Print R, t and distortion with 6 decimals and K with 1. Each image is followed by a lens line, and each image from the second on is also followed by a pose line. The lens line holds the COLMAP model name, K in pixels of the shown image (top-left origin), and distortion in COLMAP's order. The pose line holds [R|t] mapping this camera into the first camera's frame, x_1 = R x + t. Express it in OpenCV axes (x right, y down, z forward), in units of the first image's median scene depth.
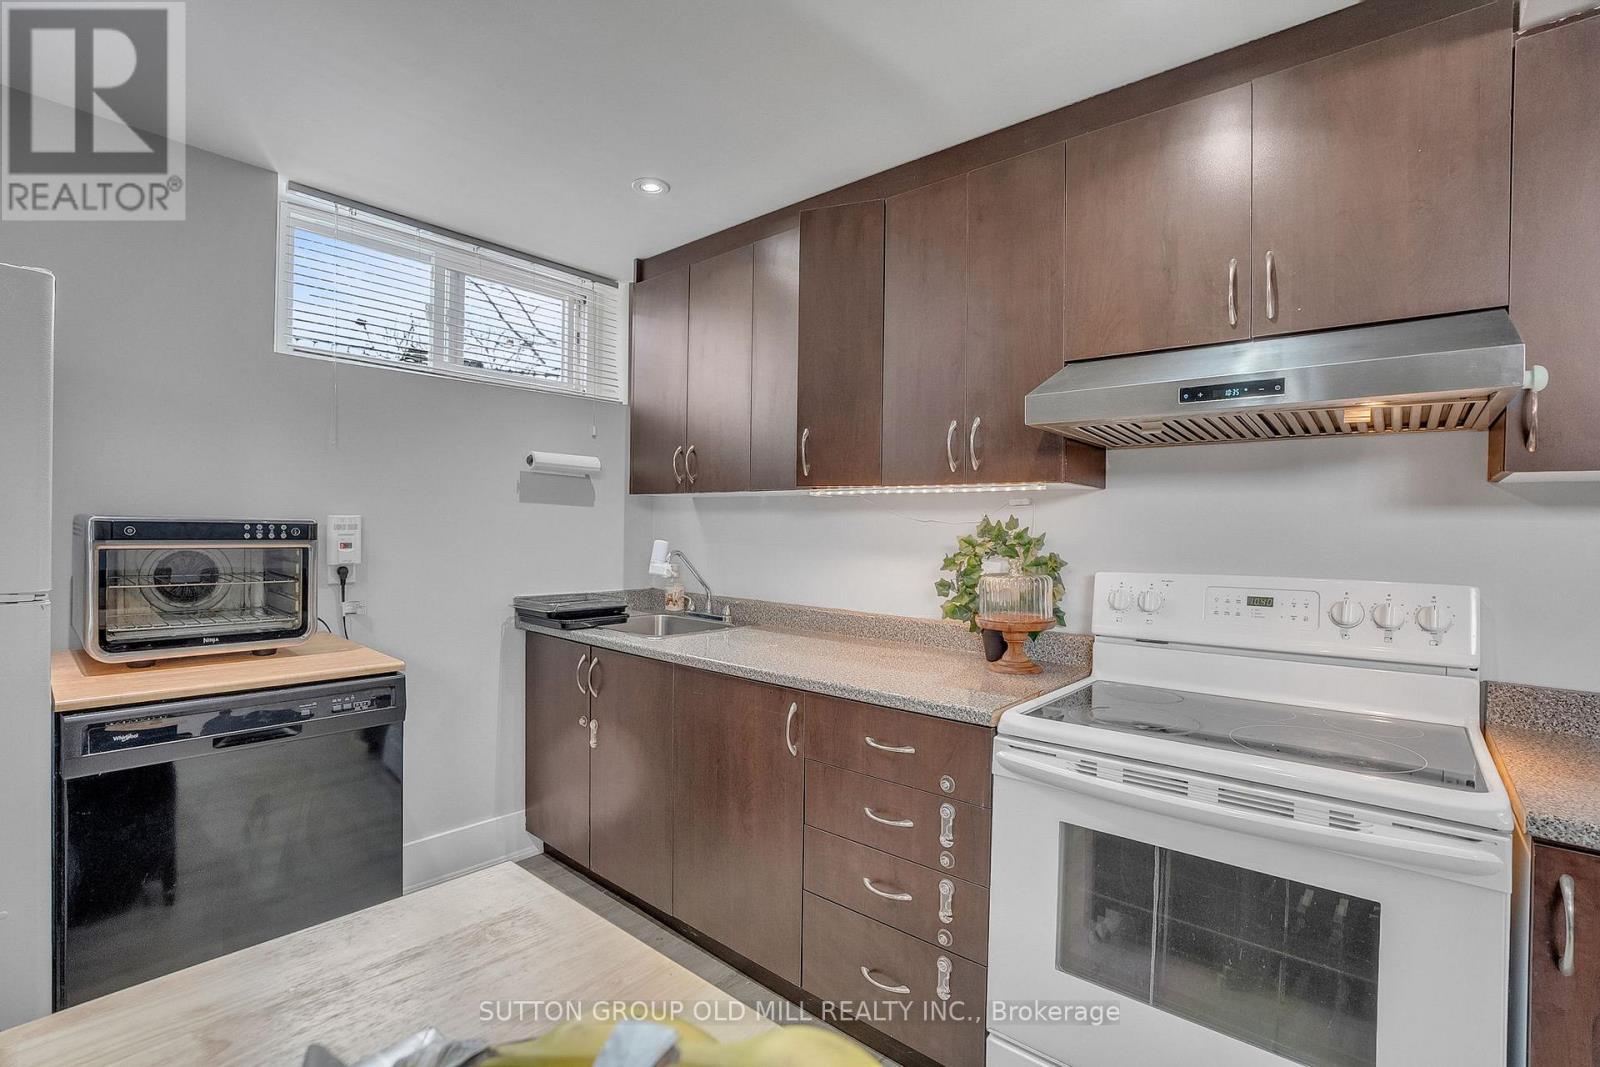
lens RADIAL K [[724.4, 0, 778.3], [0, 724.4, 528.8], [0, 0, 1]] dist [-0.040438, 0.000377]
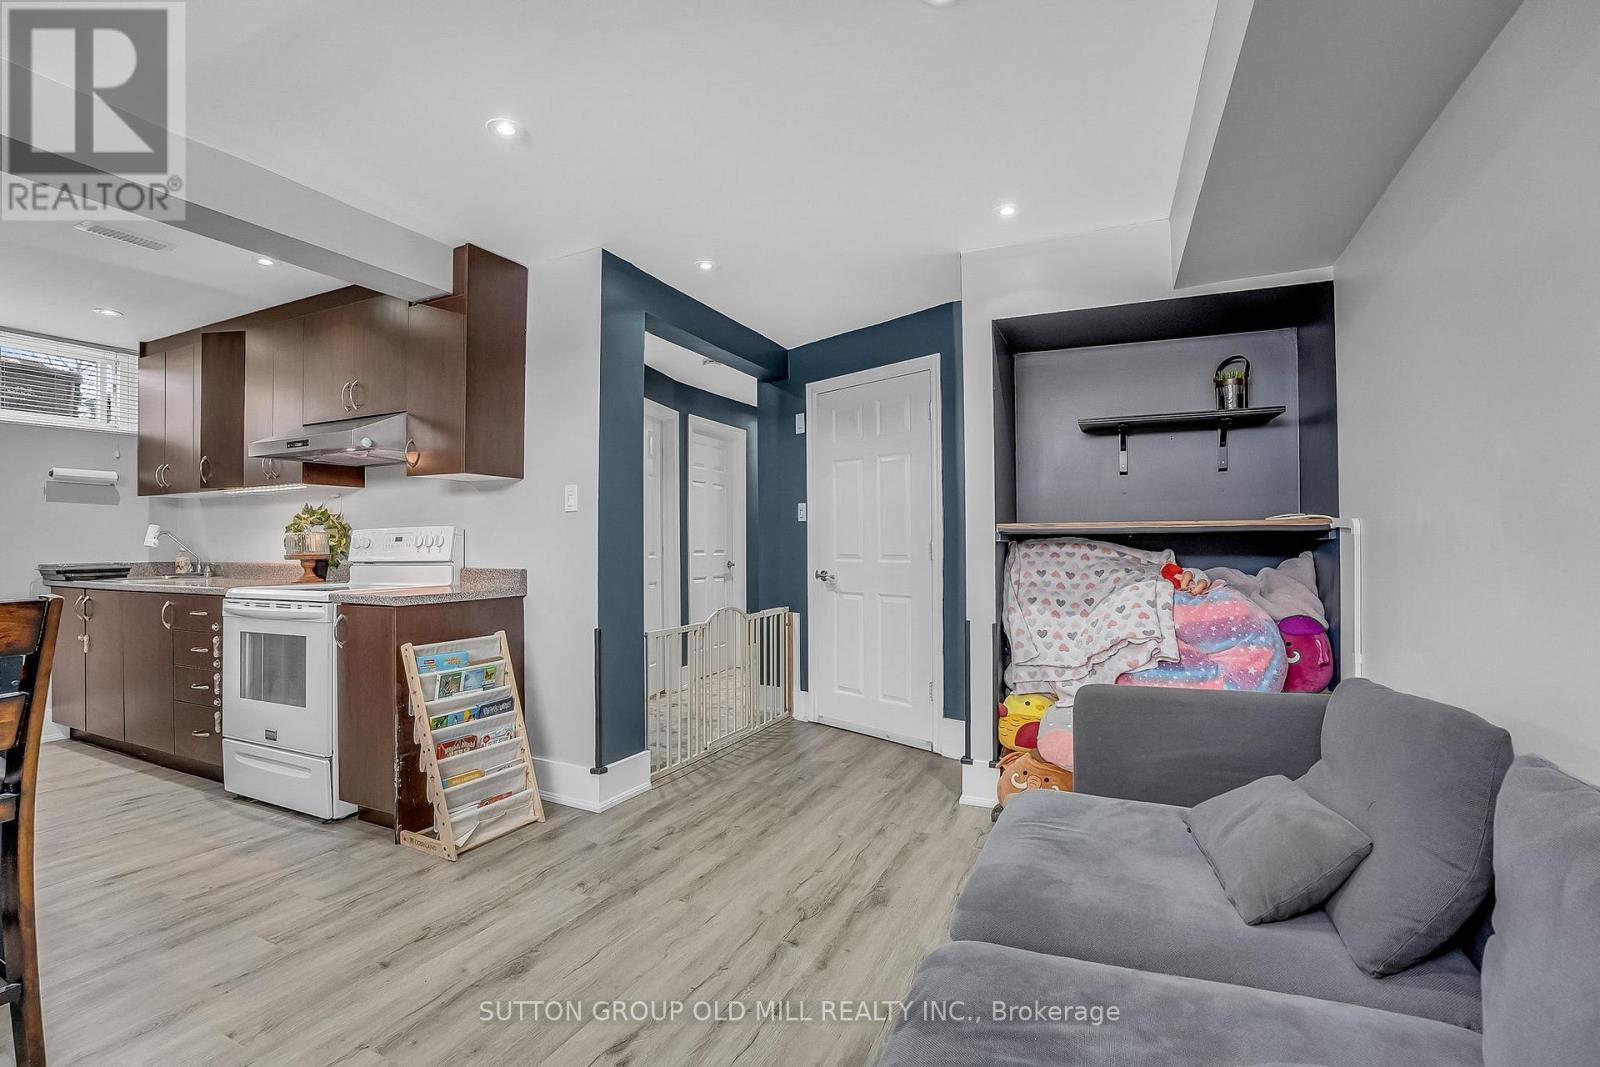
lens RADIAL K [[750.2, 0, 800.0], [0, 750.2, 533.5], [0, 0, 1]] dist [-0.002891, -0.000660]
pose [[0.969863, -0.019016, 0.242908, 1.044556], [0.022661, 0.999669, -0.012219, 0.112332], [-0.242595, 0.017356, 0.969972, -1.186516]]
